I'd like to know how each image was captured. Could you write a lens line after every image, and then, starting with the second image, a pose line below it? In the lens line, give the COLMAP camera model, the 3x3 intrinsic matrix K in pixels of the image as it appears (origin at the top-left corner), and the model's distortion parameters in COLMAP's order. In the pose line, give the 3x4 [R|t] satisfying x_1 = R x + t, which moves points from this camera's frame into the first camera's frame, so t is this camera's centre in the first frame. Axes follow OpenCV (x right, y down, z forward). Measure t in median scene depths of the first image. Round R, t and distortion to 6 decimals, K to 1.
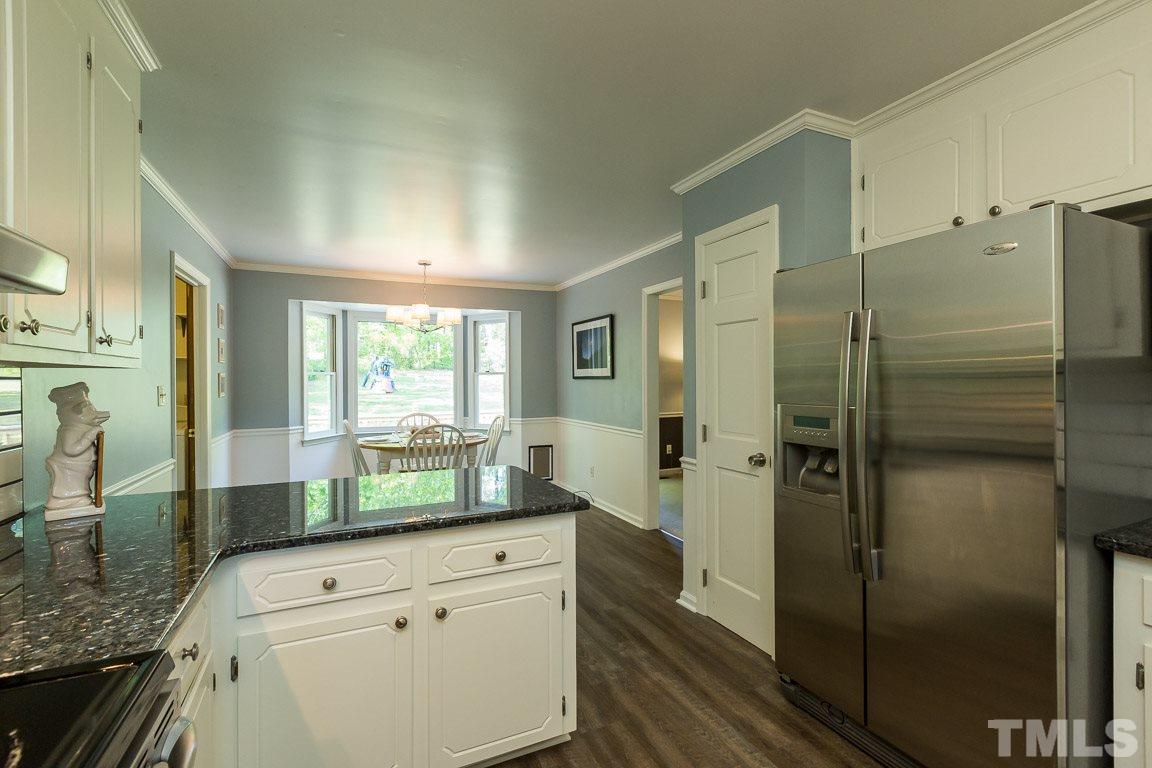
lens RADIAL K [[514.9, 0, 576.0], [0, 514.9, 384.0], [0, 0, 1]] dist [0.000175, 0.000733]
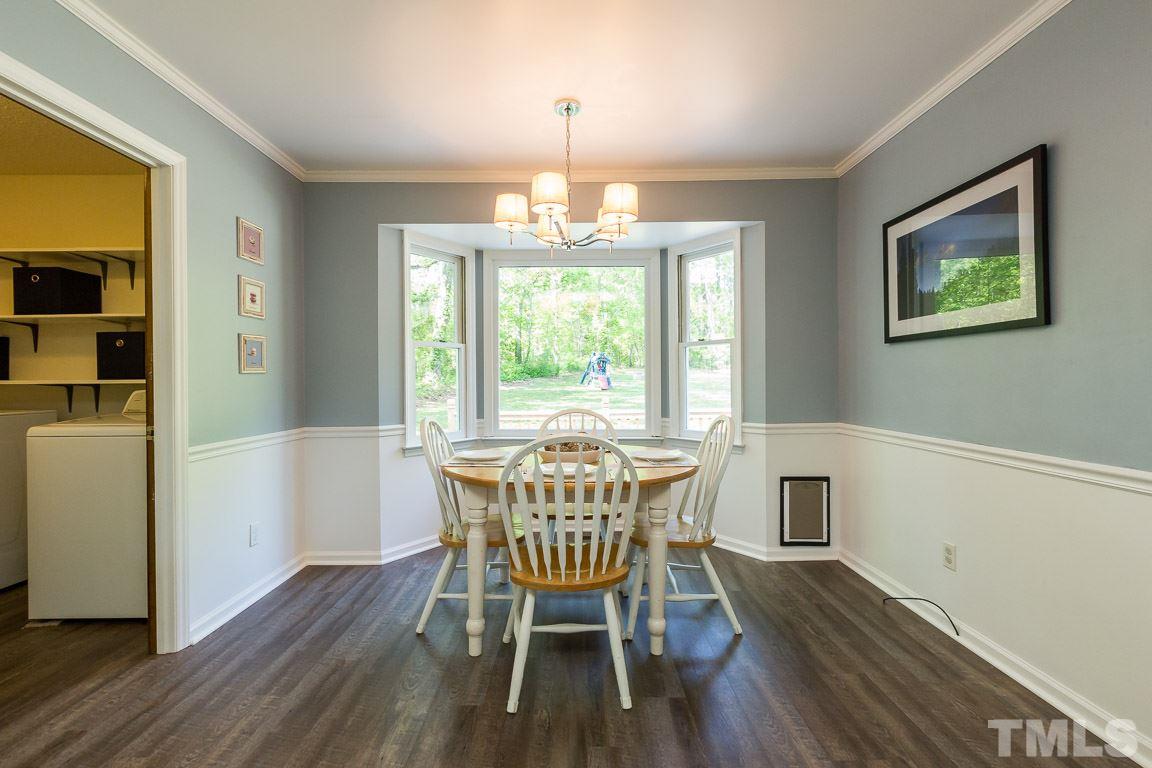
lens RADIAL K [[514.9, 0, 576.0], [0, 514.9, 384.0], [0, 0, 1]] dist [0.000175, 0.000733]
pose [[0.911721, 0.001328, -0.410808, -0.069964], [-0.000916, 0.999999, 0.001200, 0.027101], [0.410809, -0.000718, 0.911721, 0.463903]]
